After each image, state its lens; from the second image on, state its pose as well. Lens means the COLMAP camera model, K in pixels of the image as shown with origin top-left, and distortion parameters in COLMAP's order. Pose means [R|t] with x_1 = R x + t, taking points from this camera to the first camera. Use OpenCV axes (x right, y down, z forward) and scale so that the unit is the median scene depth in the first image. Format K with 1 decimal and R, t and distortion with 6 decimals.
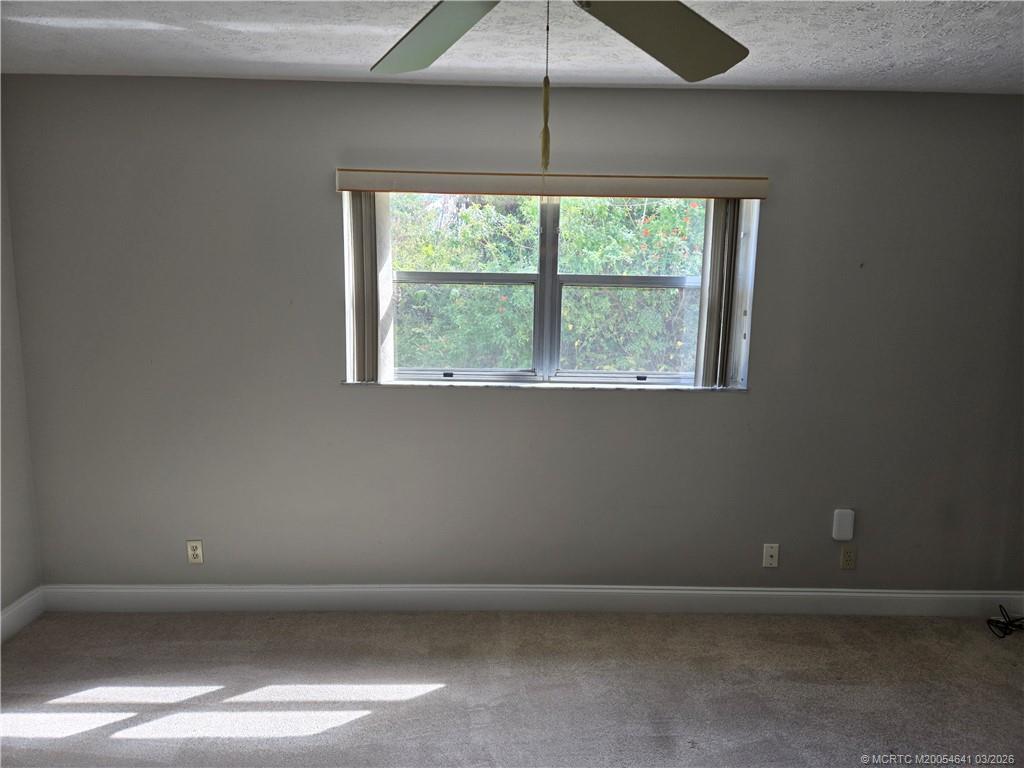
lens RADIAL K [[662.8, 0, 511.1], [0, 662.8, 376.5], [0, 0, 1]] dist [0.074355, -0.067601]
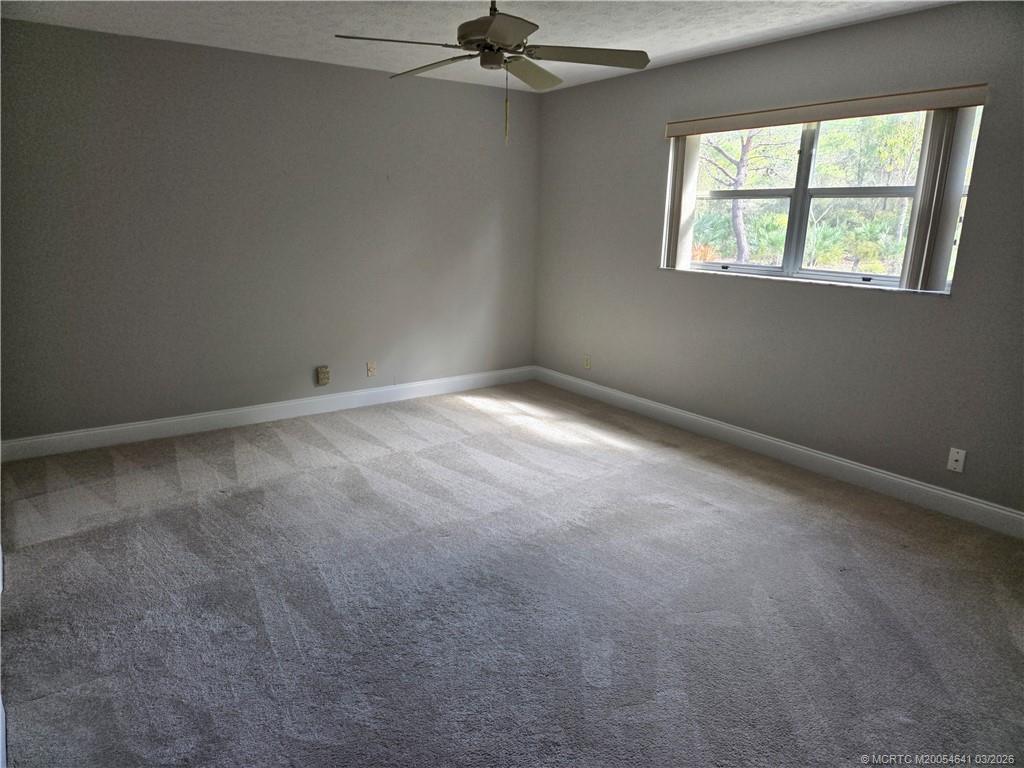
lens RADIAL K [[662.8, 0, 511.1], [0, 662.8, 376.5], [0, 0, 1]] dist [0.074355, -0.067601]
pose [[0.572966, 0.188770, -0.797544, 0.821121], [-0.113106, 0.982015, 0.151175, 0.062238], [0.811737, 0.003589, 0.584012, -0.167694]]
